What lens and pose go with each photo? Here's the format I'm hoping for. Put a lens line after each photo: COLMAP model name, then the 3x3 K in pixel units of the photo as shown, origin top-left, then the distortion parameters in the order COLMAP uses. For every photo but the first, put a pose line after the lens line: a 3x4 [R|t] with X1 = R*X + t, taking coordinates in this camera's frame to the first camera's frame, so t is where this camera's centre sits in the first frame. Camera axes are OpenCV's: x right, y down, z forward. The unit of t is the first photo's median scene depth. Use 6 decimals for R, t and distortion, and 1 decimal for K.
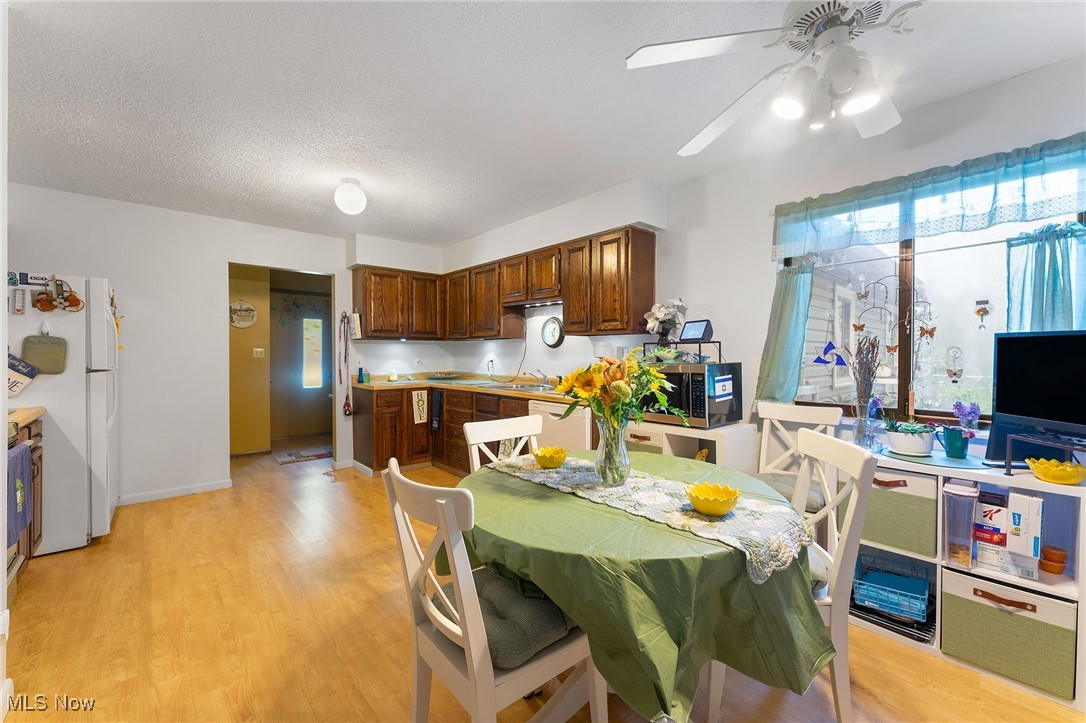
lens RADIAL K [[436.6, 0, 545.8], [0, 436.6, 359.8], [0, 0, 1]] dist [-0.000265, 0.001240]
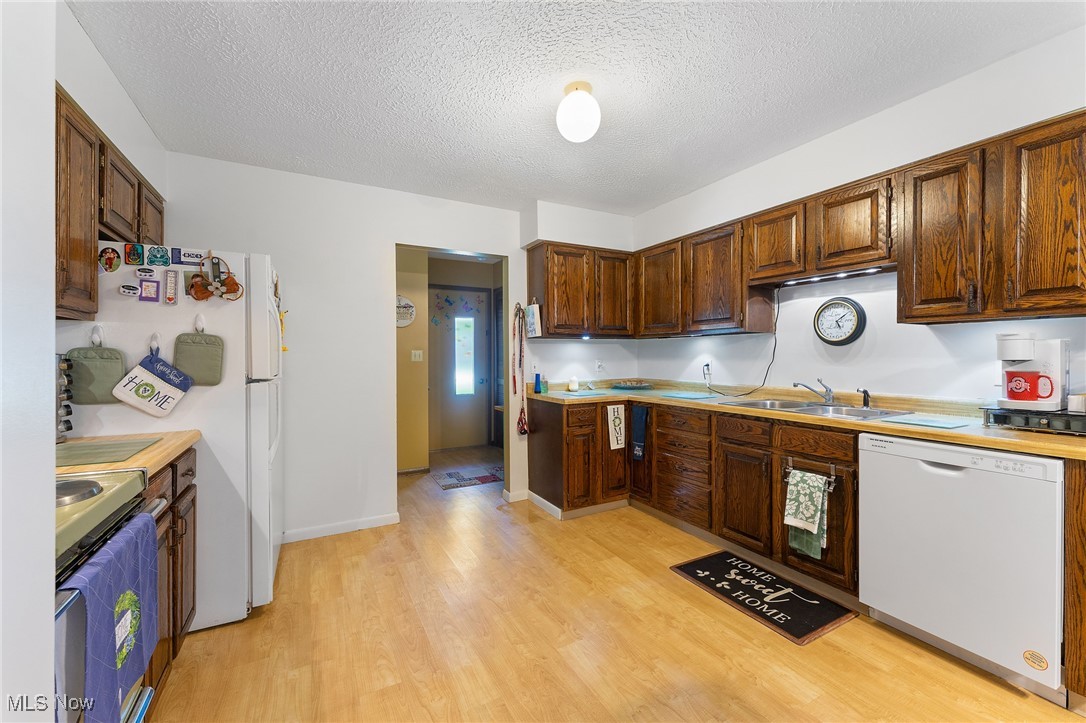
lens RADIAL K [[436.6, 0, 542.7], [0, 436.6, 360.0], [0, 0, 1]] dist [-0.000265, 0.001240]
pose [[0.970912, -0.003044, -0.239417, -0.260794], [0.001992, 0.999987, -0.004638, -0.003559], [0.239428, 0.004026, 0.970906, 0.270986]]
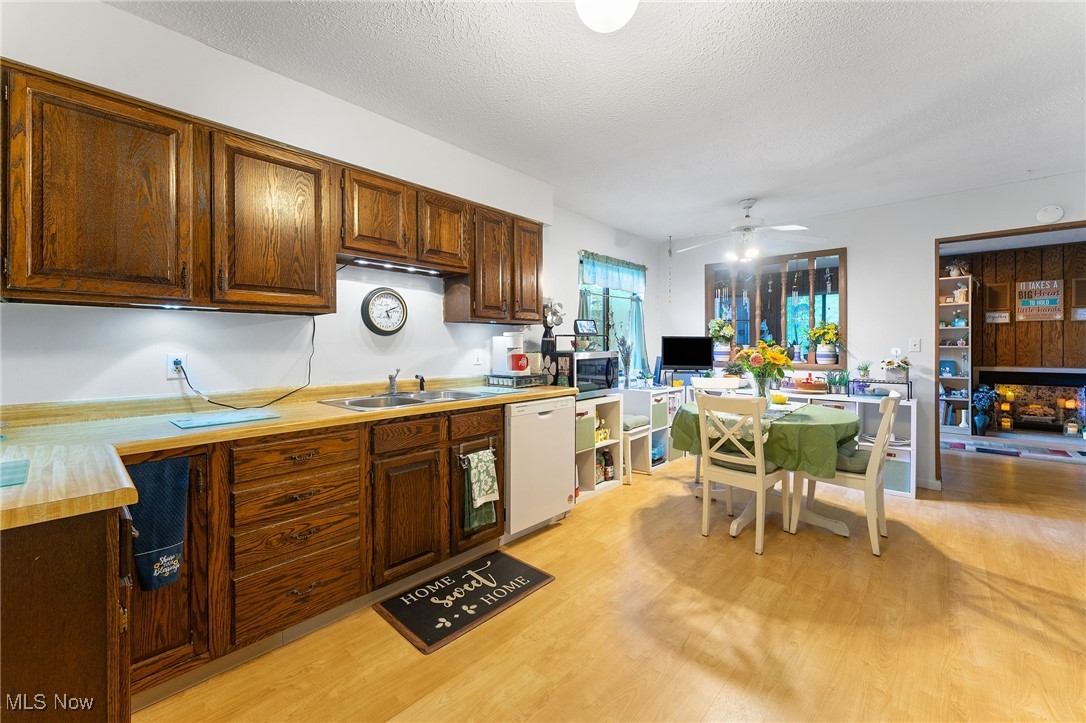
lens RADIAL K [[436.6, 0, 545.7], [0, 436.6, 346.8], [0, 0, 1]] dist [-0.000265, 0.001240]
pose [[-0.098559, -0.004986, 0.995119, -0.671254], [0.016101, 0.999849, 0.006605, -0.010691], [-0.995001, 0.016674, -0.098463, 0.844950]]
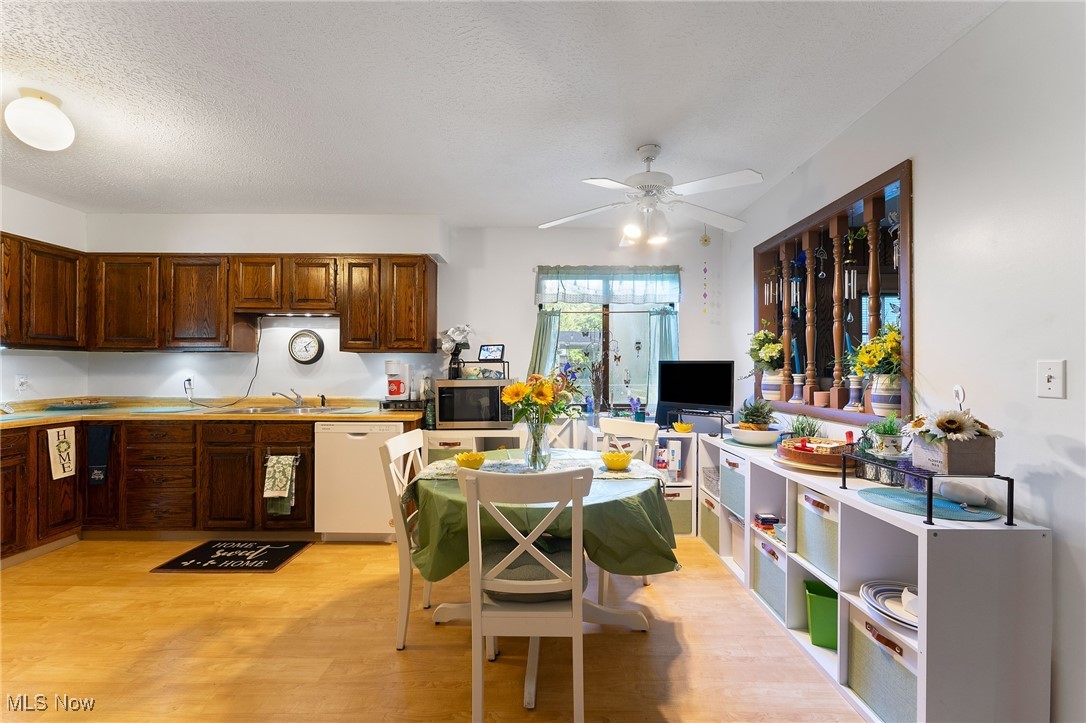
lens RADIAL K [[436.6, 0, 550.9], [0, 436.6, 366.9], [0, 0, 1]] dist [-0.000265, 0.001240]
pose [[0.671538, 0.004899, 0.740954, -0.319044], [0.009062, 0.999849, -0.014824, -0.003630], [-0.740915, 0.016670, 0.671392, 0.022100]]
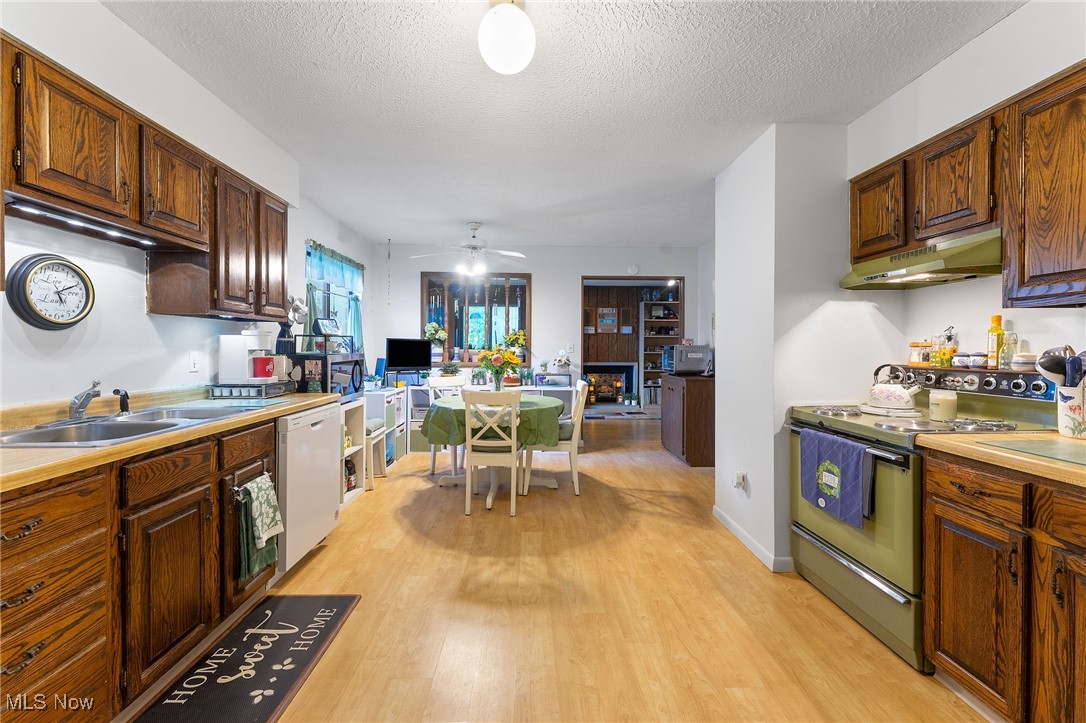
lens RADIAL K [[436.6, 0, 540.3], [0, 436.6, 351.1], [0, 0, 1]] dist [-0.000265, 0.001240]
pose [[-0.758401, -0.010059, 0.651711, -0.617625], [0.004394, 0.999779, 0.020544, -0.013841], [-0.651774, 0.018445, -0.758189, 1.037064]]
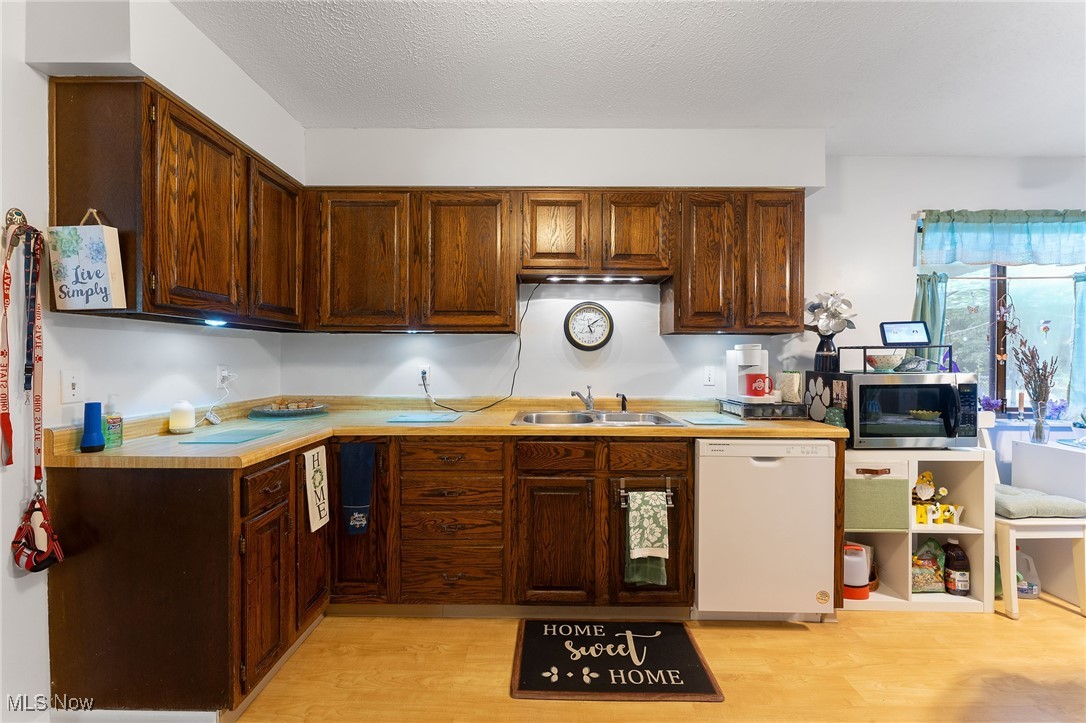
lens RADIAL K [[436.6, 0, 546.8], [0, 436.6, 360.0], [0, 0, 1]] dist [-0.000265, 0.001240]
pose [[0.674671, 0.002034, 0.738115, -0.505163], [0.007718, 0.999922, -0.009810, -0.007951], [-0.738078, 0.012315, 0.674603, 0.630562]]
